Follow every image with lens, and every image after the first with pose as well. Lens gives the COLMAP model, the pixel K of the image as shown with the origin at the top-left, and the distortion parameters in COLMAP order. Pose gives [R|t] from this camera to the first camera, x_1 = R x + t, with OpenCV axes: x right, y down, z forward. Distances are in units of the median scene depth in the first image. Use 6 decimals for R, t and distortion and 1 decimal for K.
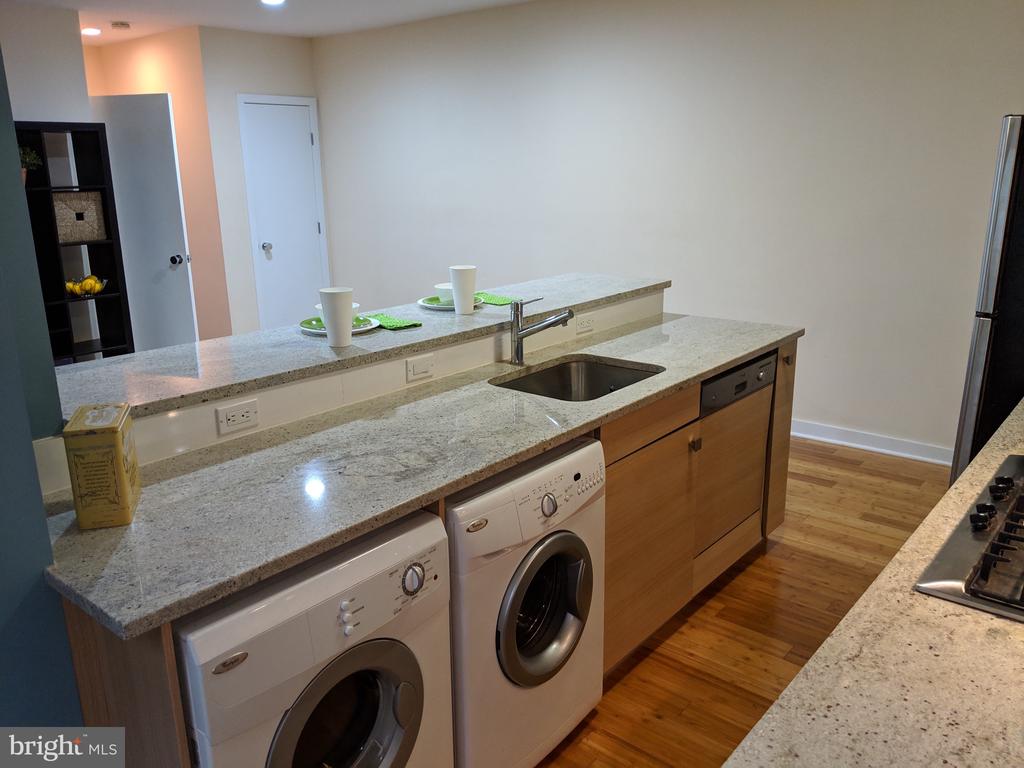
lens RADIAL K [[819.0, 0, 511.3], [0, 819.0, 385.0], [0, 0, 1]] dist [0.063199, -0.113051]
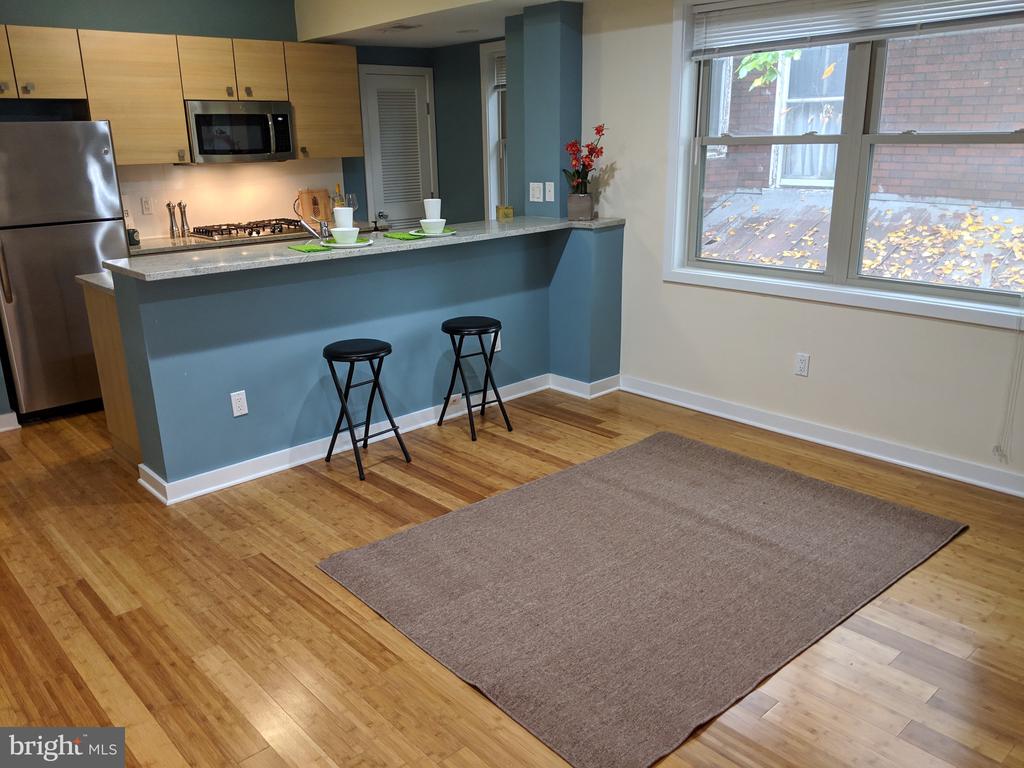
lens RADIAL K [[819.0, 0, 512.4], [0, 819.0, 393.2], [0, 0, 1]] dist [0.063199, -0.113051]
pose [[-0.990988, -0.004003, 0.133892, -0.505734], [0.069595, 0.838671, 0.540173, -0.580909], [-0.114454, 0.544623, -0.830835, 2.157660]]
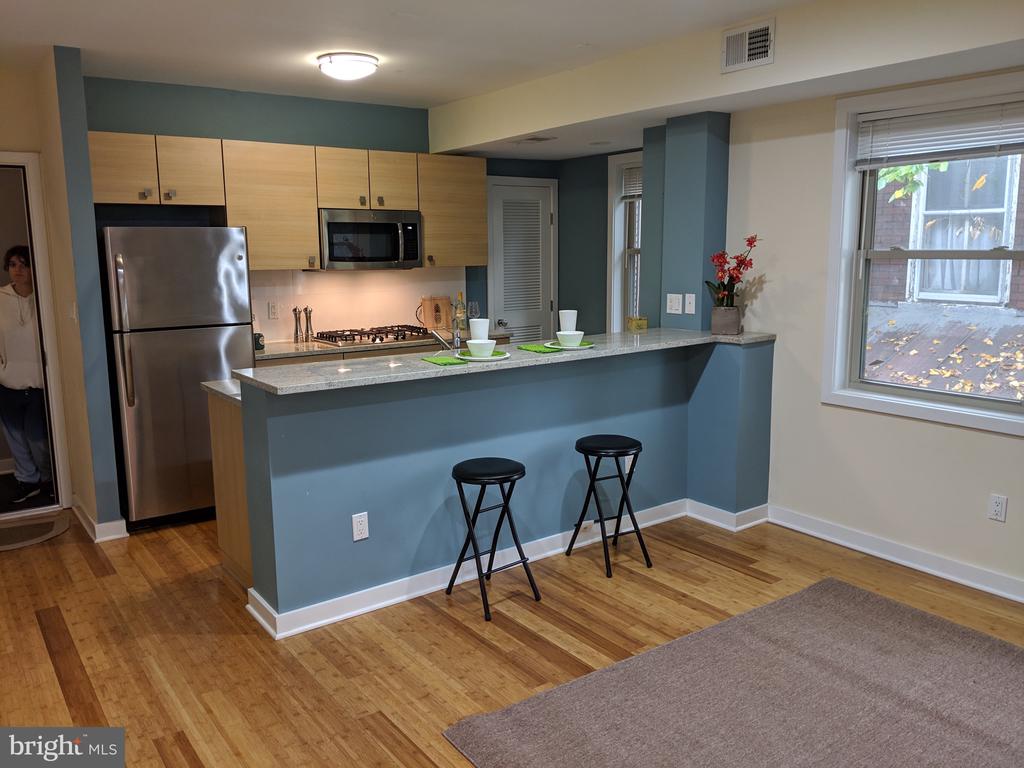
lens RADIAL K [[819.0, 0, 516.5], [0, 819.0, 380.3], [0, 0, 1]] dist [0.063199, -0.113051]
pose [[-0.971786, -0.013388, 0.235483, -0.405853], [0.087137, 0.907378, 0.411184, -0.556180], [-0.219177, 0.420103, -0.880611, 2.048044]]
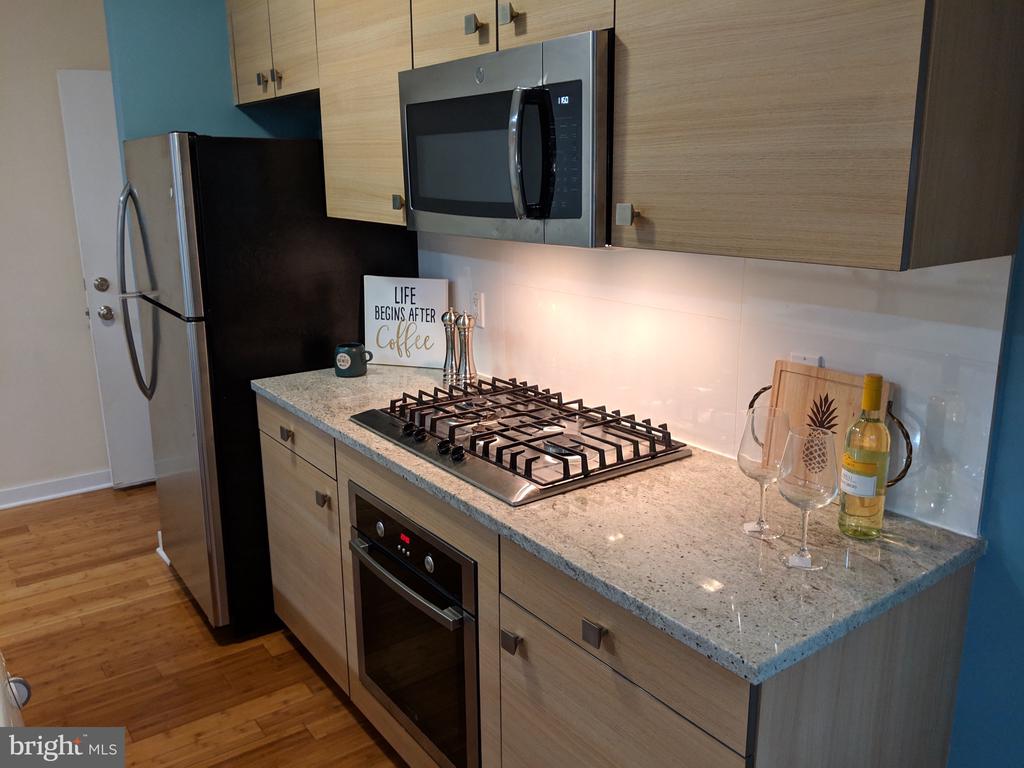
lens RADIAL K [[819.0, 0, 505.5], [0, 819.0, 370.3], [0, 0, 1]] dist [0.063199, -0.113051]
pose [[0.246231, -0.218210, 0.944328, -0.263930], [0.269340, 0.951354, 0.149604, -0.056361], [-0.931035, 0.217508, 0.293025, 0.251187]]
